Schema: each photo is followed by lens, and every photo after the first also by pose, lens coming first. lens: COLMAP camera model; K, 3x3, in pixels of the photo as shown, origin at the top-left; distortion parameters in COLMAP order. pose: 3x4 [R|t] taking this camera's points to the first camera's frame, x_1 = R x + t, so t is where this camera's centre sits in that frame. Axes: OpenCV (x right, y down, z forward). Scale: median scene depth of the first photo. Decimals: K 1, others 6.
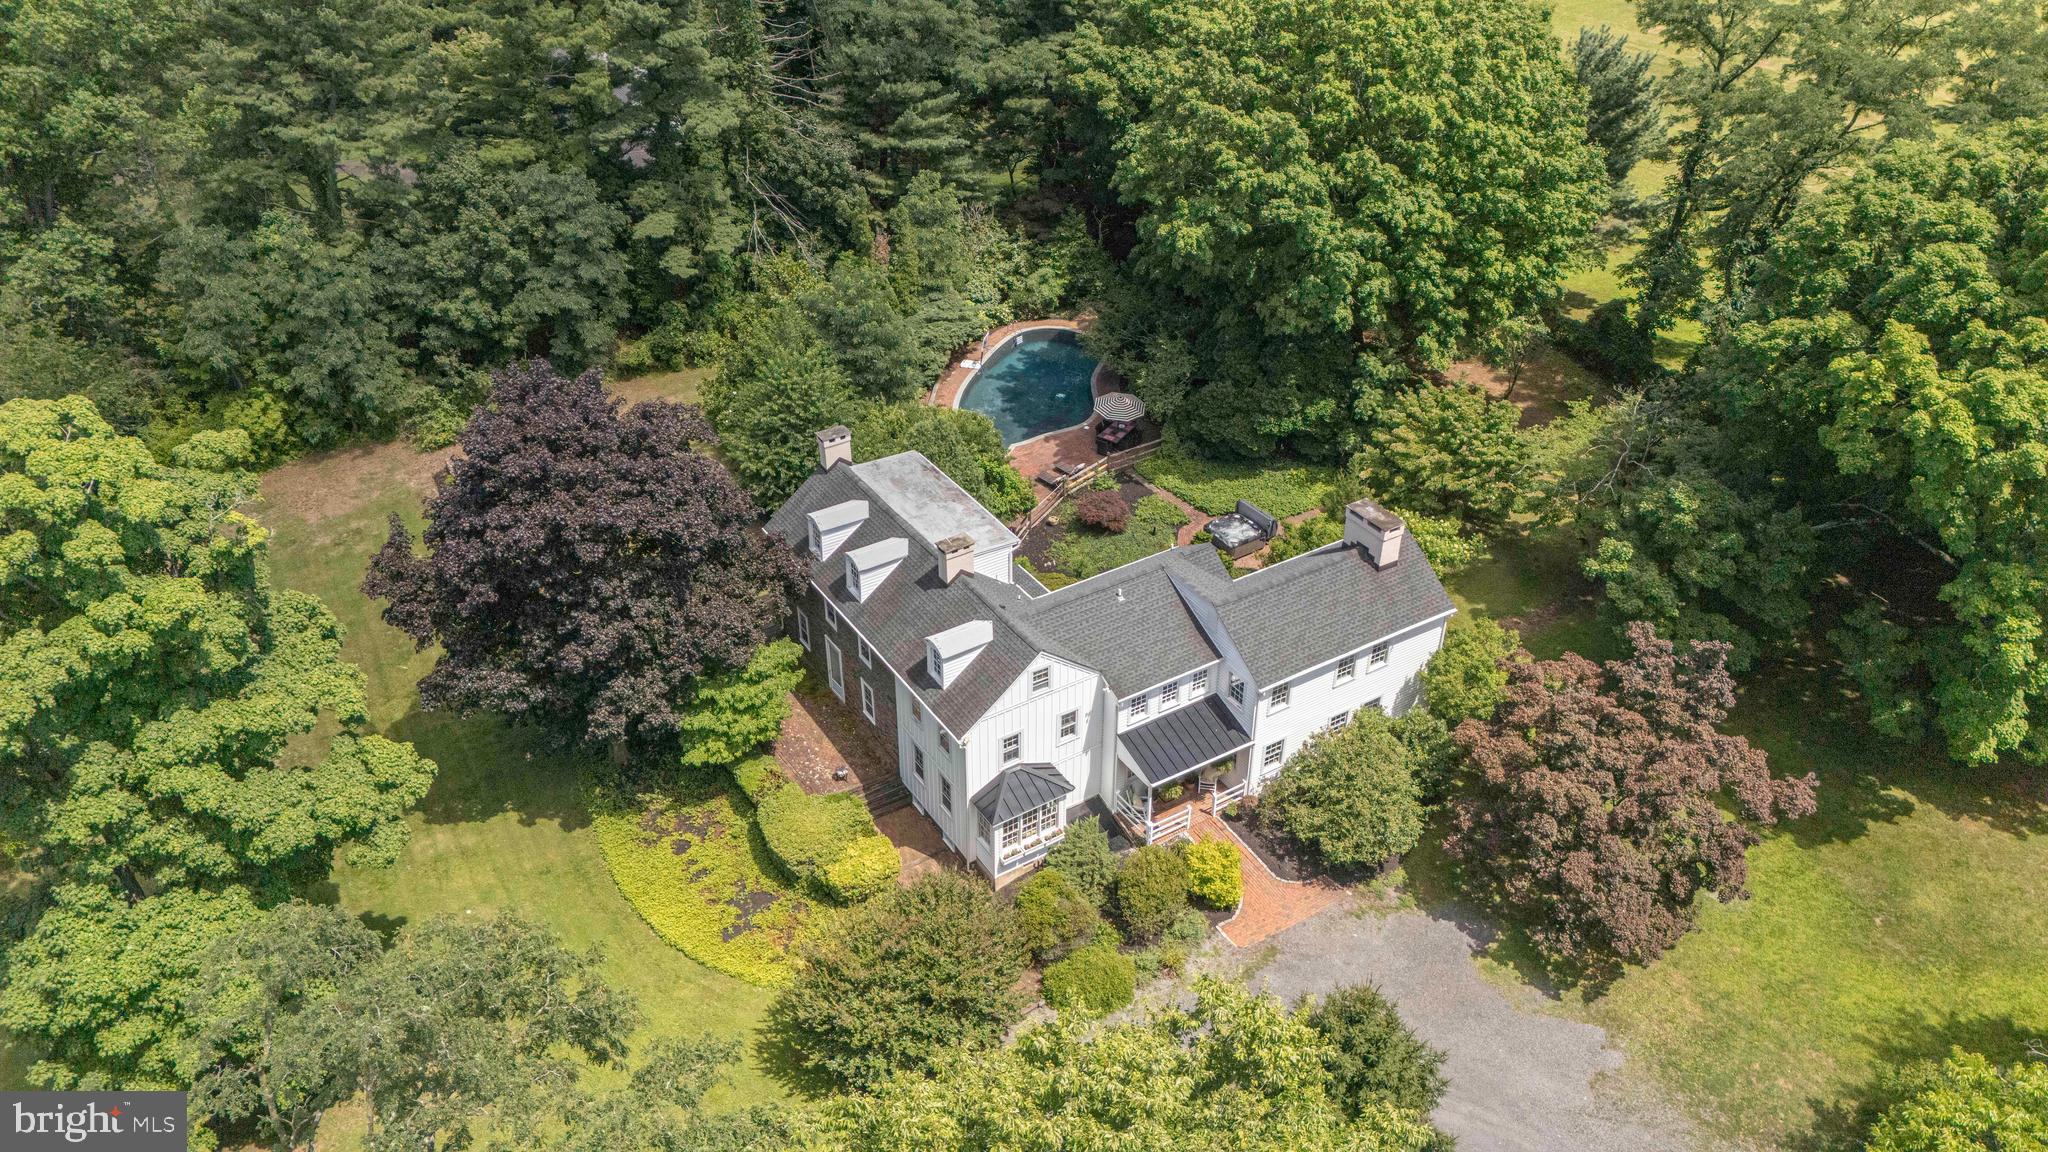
lens RADIAL K [[1515.2, 0, 1032.4], [0, 1515.2, 567.1], [0, 0, 1]] dist [0.070999, -0.079717]
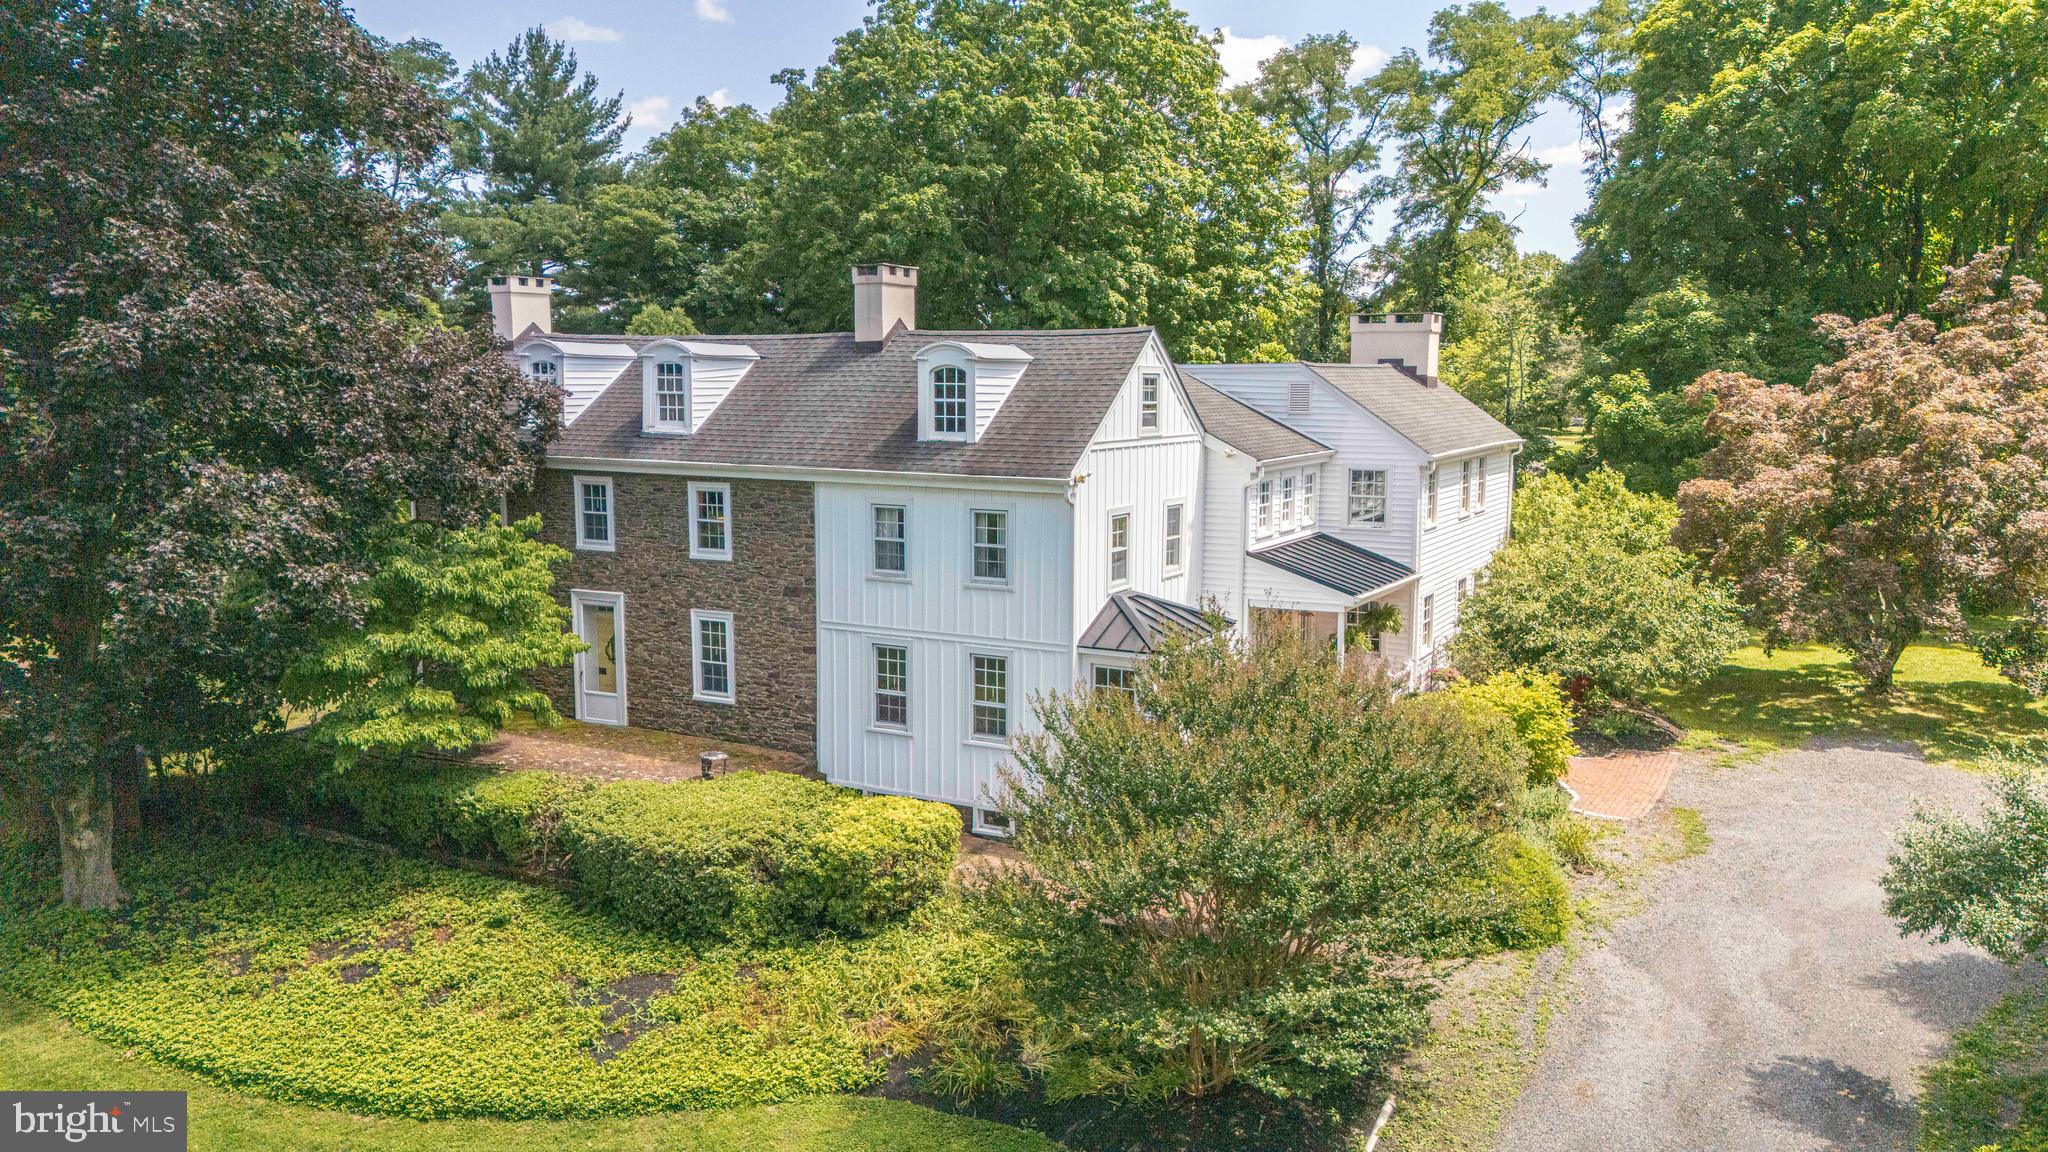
lens RADIAL K [[1506.8, 0, 1046.1], [0, 1506.8, 572.2], [0, 0, 1]] dist [0.042736, 0.001496]
pose [[0.869342, -0.061486, 0.490371, -0.252128], [0.272056, 0.887898, -0.370975, 0.274536], [-0.412590, 0.455913, 0.788615, 0.557374]]
